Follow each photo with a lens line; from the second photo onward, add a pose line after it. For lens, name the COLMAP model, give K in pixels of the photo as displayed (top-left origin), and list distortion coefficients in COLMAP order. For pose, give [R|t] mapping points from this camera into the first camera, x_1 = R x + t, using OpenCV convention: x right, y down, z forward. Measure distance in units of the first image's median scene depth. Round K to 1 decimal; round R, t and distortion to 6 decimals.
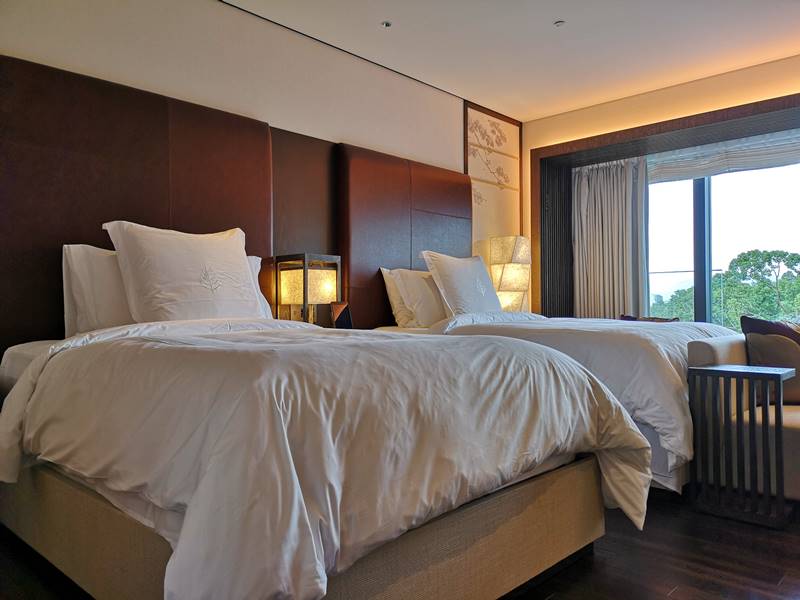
lens RADIAL K [[615.2, 0, 400.0], [0, 615.2, 300.0], [0, 0, 1]] dist [0.051179, -0.050782]
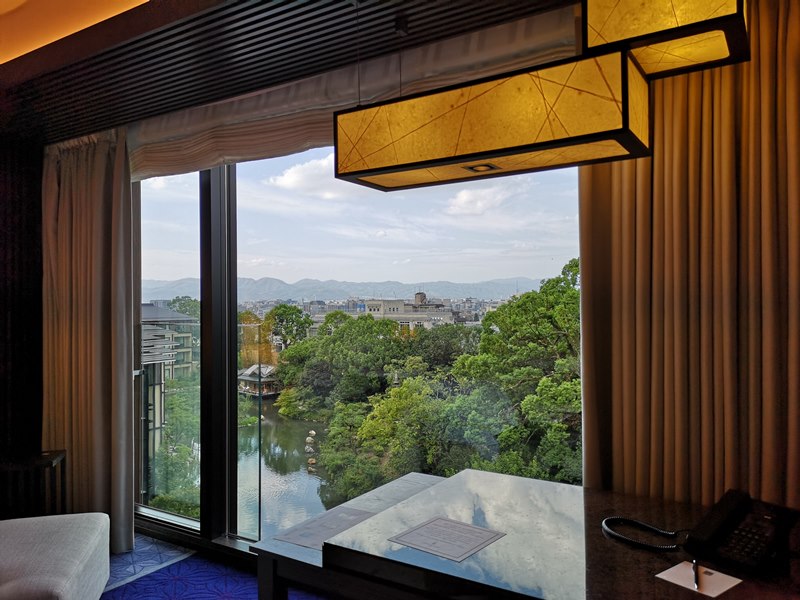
lens RADIAL K [[615.2, 0, 400.0], [0, 615.2, 300.0], [0, 0, 1]] dist [0.051179, -0.050782]
pose [[0.983036, 0.000763, 0.183411, 0.548519], [-0.001595, 0.999989, 0.004389, -0.078566], [-0.183406, -0.004607, 0.983026, 0.391420]]
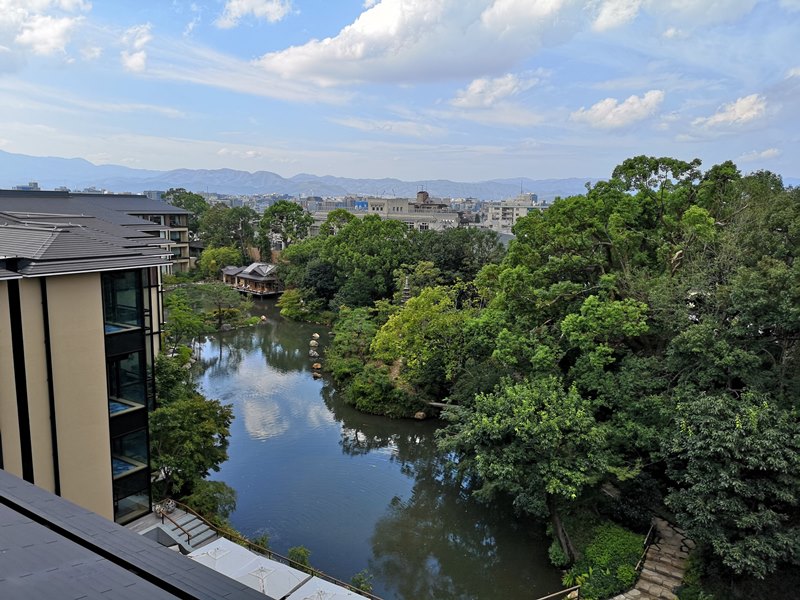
lens RADIAL K [[615.2, 0, 400.0], [0, 615.2, 300.0], [0, 0, 1]] dist [0.051179, -0.050782]
pose [[0.982144, -0.004066, 0.188084, 0.431743], [-0.027913, 0.985551, 0.167061, -0.102814], [-0.186046, -0.169328, 0.967840, 1.123563]]
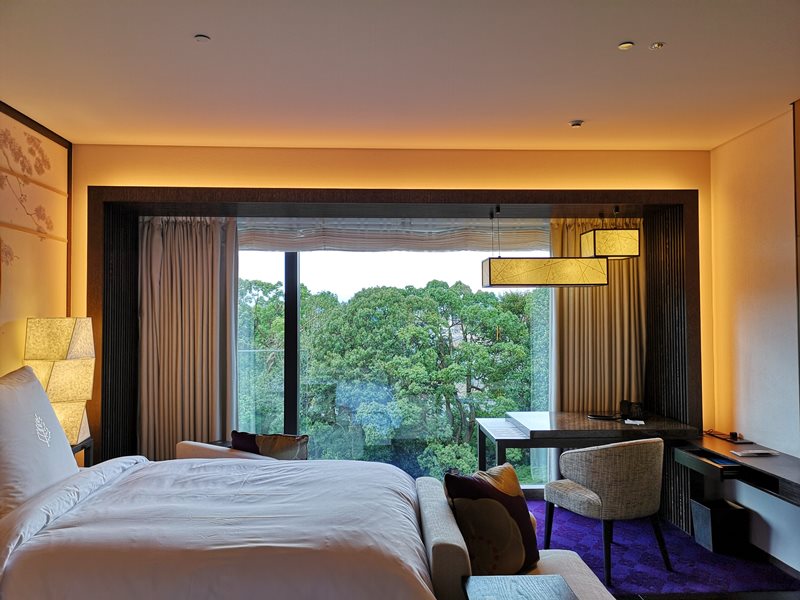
lens RADIAL K [[615.2, 0, 400.0], [0, 615.2, 300.0], [0, 0, 1]] dist [0.051179, -0.050782]
pose [[0.696661, 0.025042, 0.716963, -0.044204], [-0.008986, 0.999617, -0.026182, -0.102132], [-0.717344, 0.011797, 0.696619, 0.267287]]
